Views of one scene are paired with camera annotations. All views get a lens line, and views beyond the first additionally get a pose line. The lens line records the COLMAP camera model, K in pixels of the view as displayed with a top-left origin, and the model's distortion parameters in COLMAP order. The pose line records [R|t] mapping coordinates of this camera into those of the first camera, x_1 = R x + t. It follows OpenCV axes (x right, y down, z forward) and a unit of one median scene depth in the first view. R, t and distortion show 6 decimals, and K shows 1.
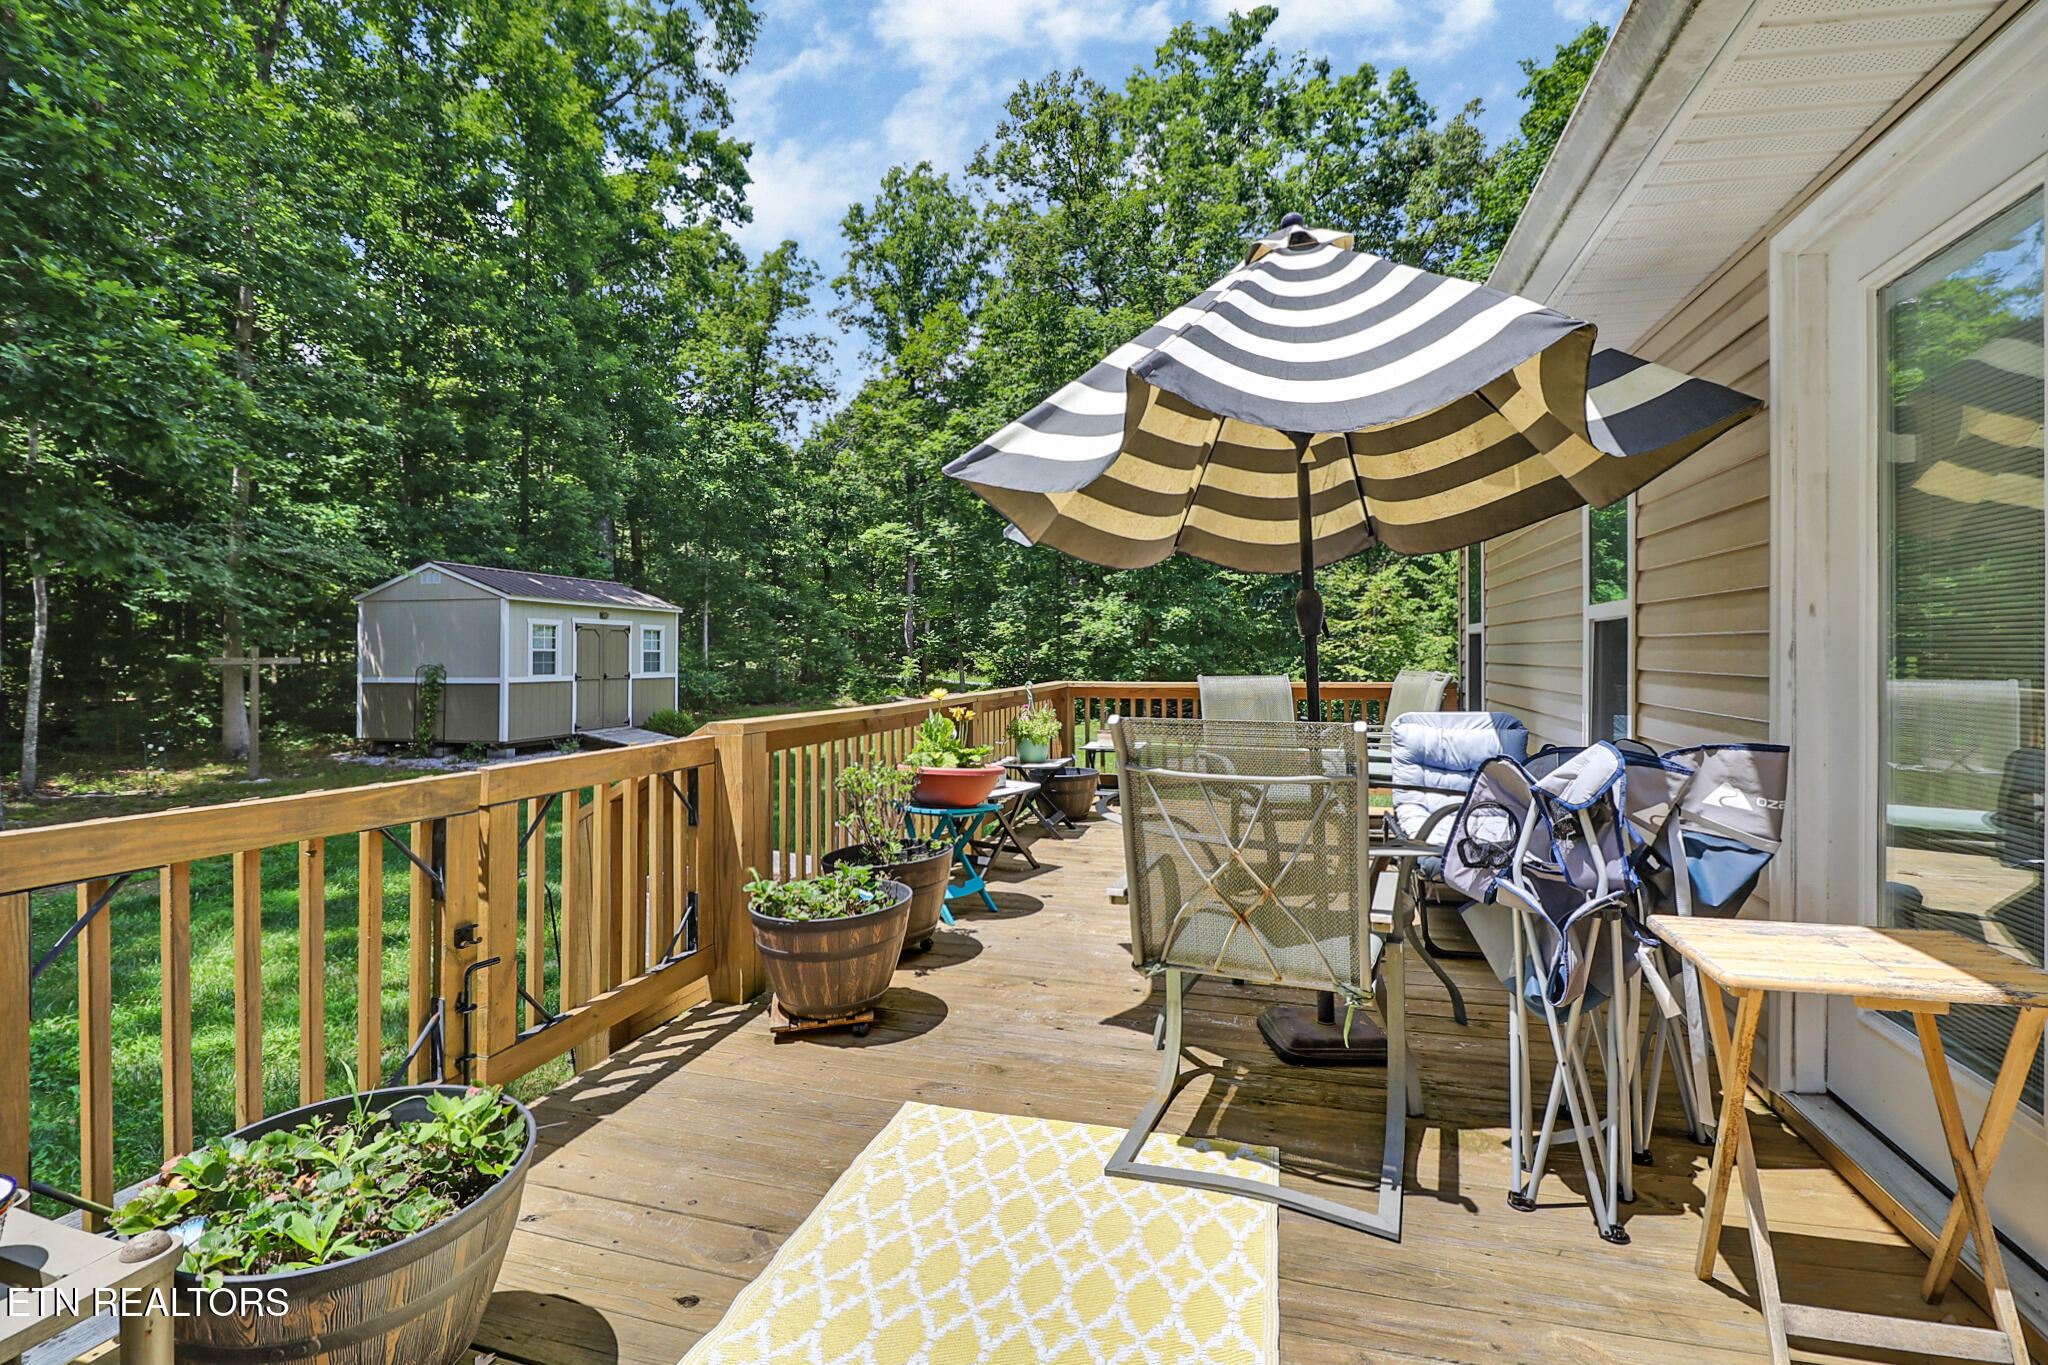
lens RADIAL K [[938.4, 0, 1027.3], [0, 938.4, 660.4], [0, 0, 1]] dist [-0.012302, -0.002961]
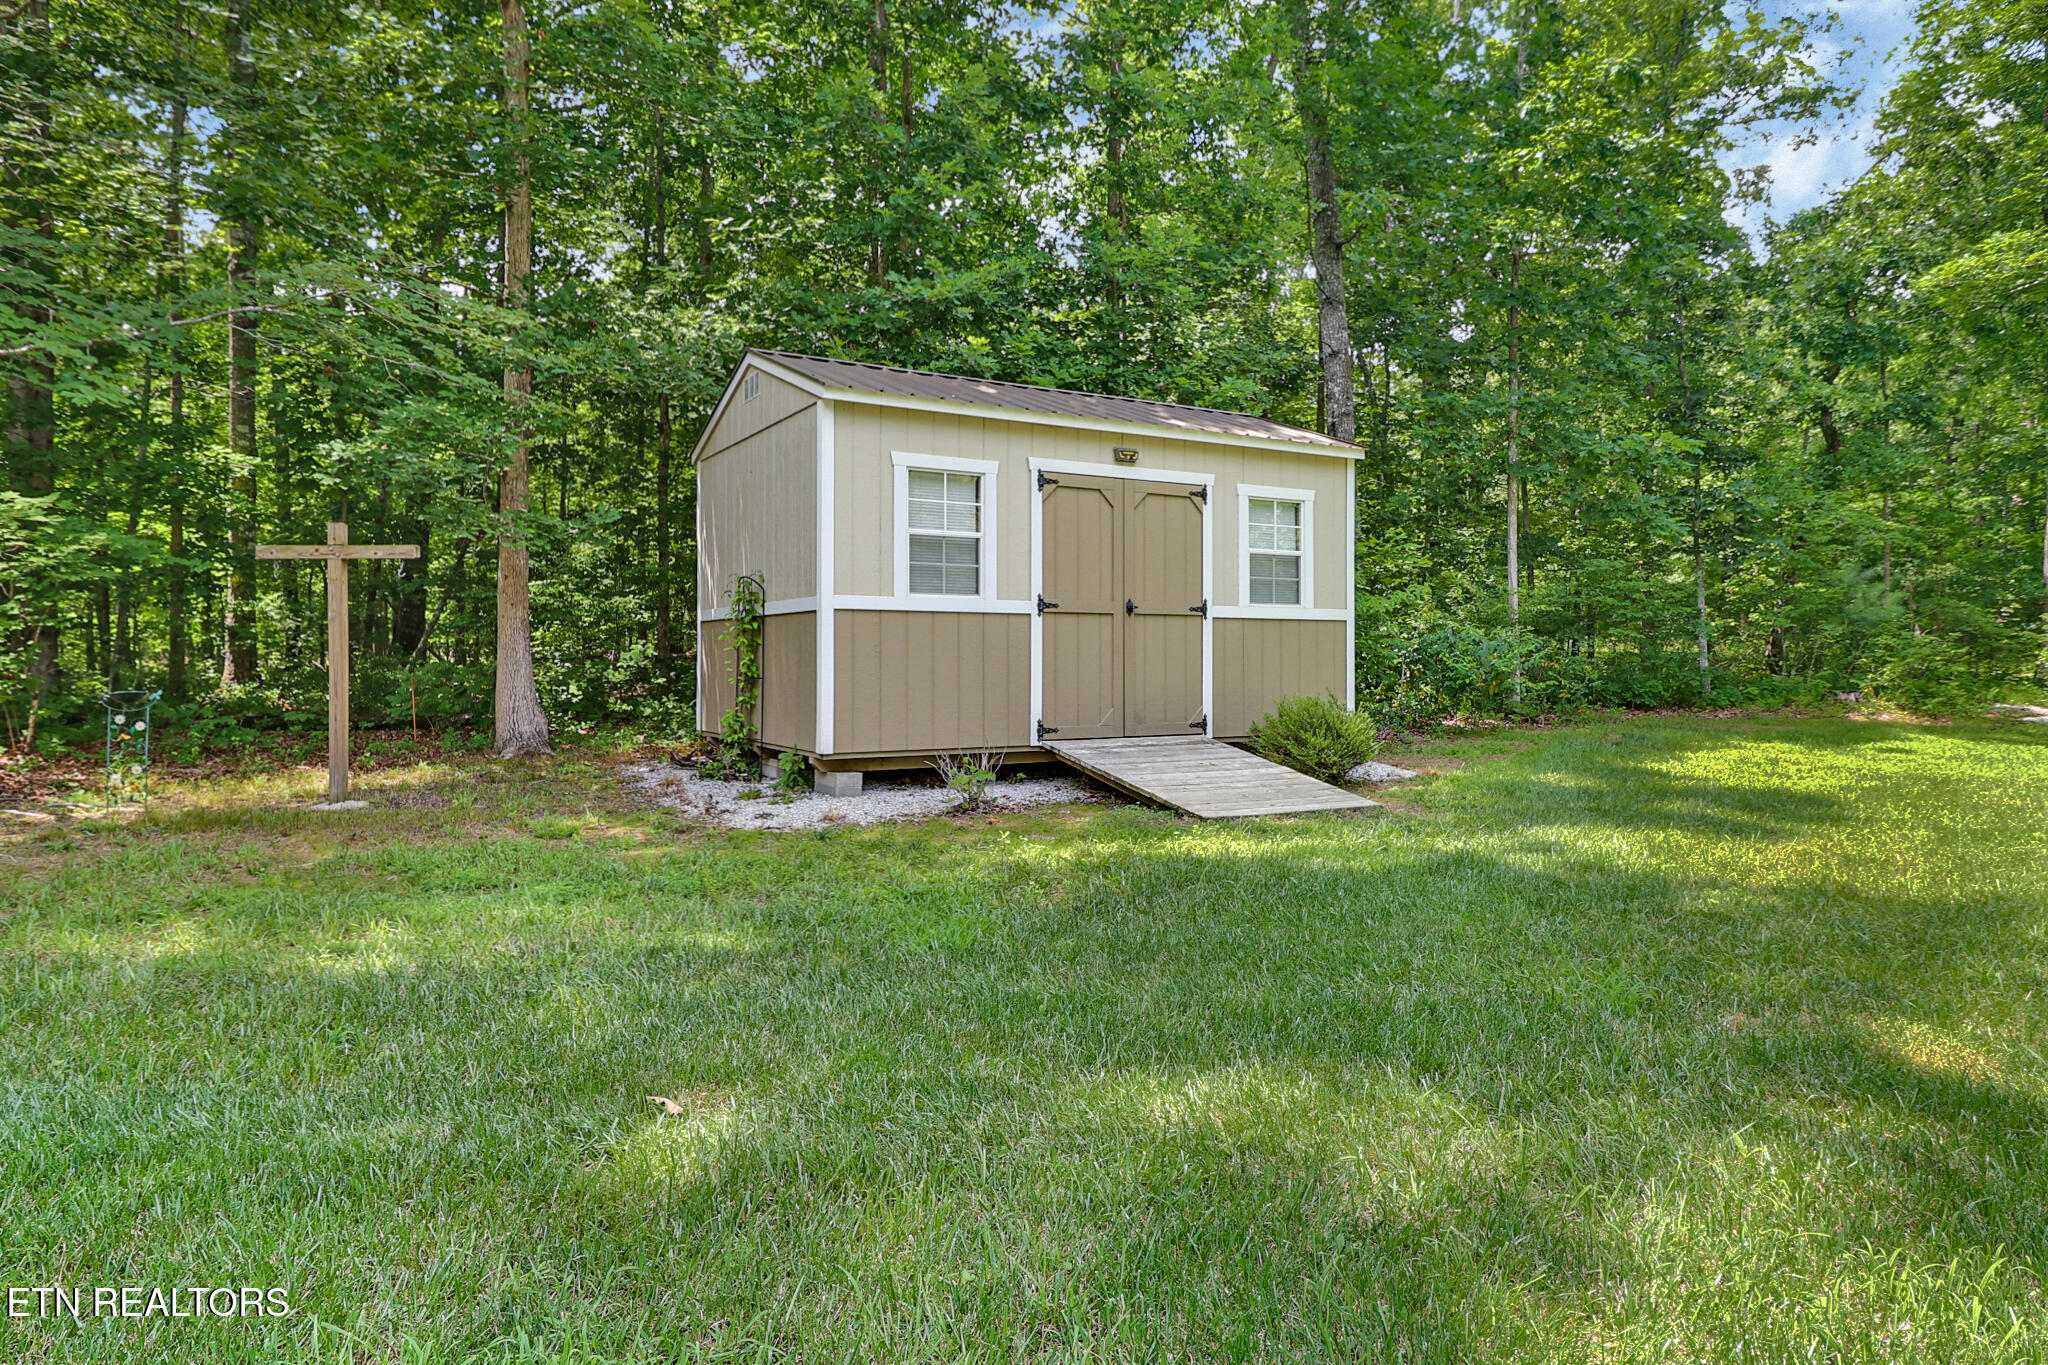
lens RADIAL K [[1219.0, 0, 1023.2], [0, 1219.0, 666.4], [0, 0, 1]] dist [-0.003758, -0.000321]
pose [[0.690206, 0.007726, -0.723571, -0.105192], [-0.004600, 0.999970, 0.006289, 0.040561], [0.723598, -0.001012, 0.690221, 0.621066]]
